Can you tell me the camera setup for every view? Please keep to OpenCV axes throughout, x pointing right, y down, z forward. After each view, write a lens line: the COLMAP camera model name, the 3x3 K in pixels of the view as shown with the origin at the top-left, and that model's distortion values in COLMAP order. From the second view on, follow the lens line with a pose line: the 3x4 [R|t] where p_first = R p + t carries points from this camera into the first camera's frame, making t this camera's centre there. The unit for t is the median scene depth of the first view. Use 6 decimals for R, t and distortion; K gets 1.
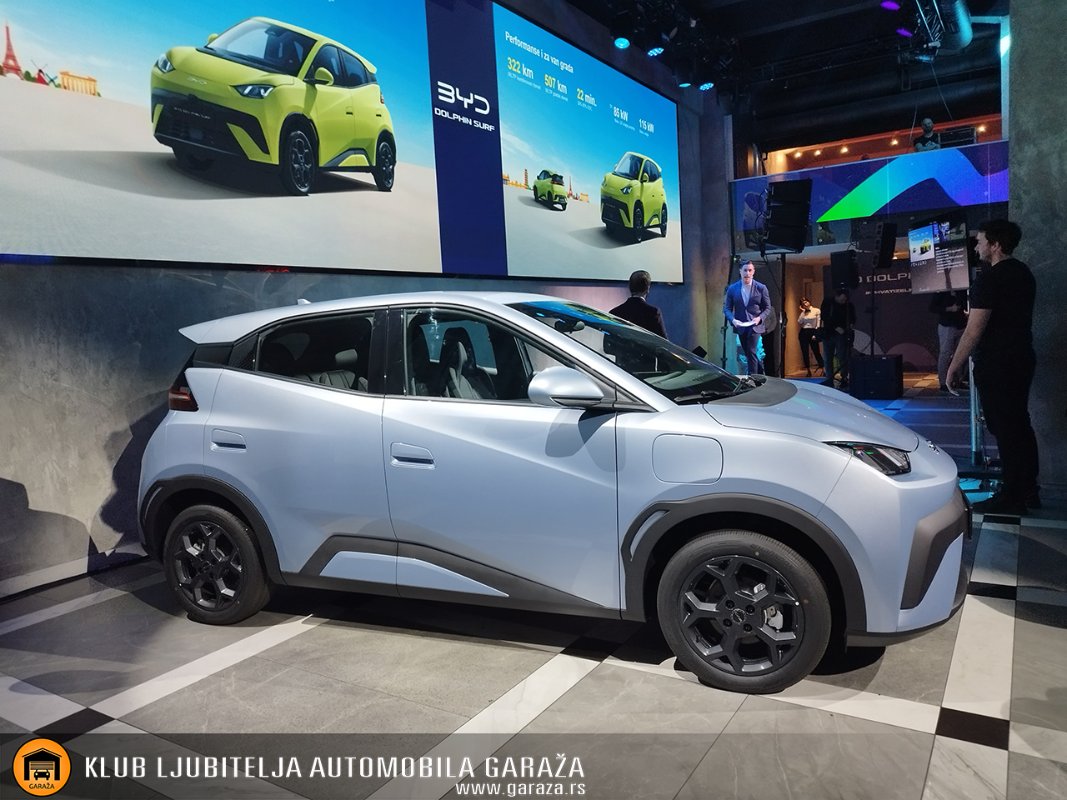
lens RADIAL K [[771.9, 0, 538.2], [0, 771.9, 397.6], [0, 0, 1]] dist [0.008623, -0.012965]
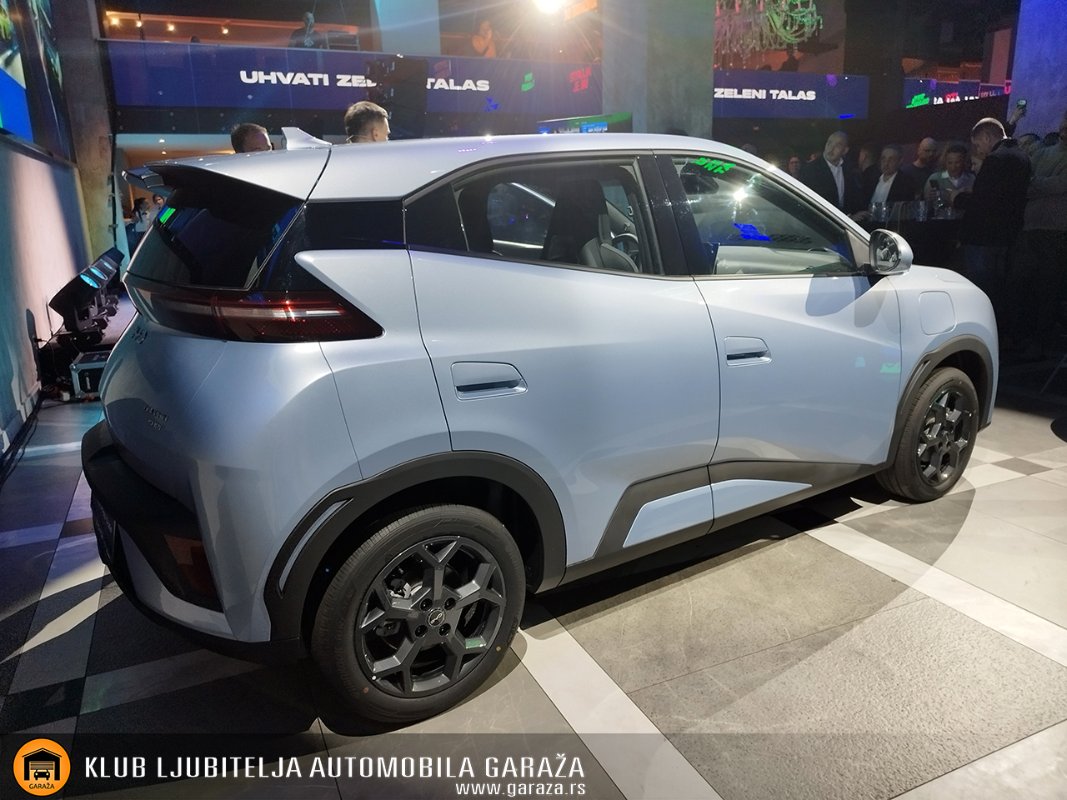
lens RADIAL K [[771.9, 0, 530.6], [0, 771.9, 397.2], [0, 0, 1]] dist [0.008623, -0.012965]
pose [[0.547369, -0.169781, 0.819488, -0.715914], [0.076382, 0.985253, 0.153106, -0.011017], [-0.833398, -0.021211, 0.552266, 0.571798]]
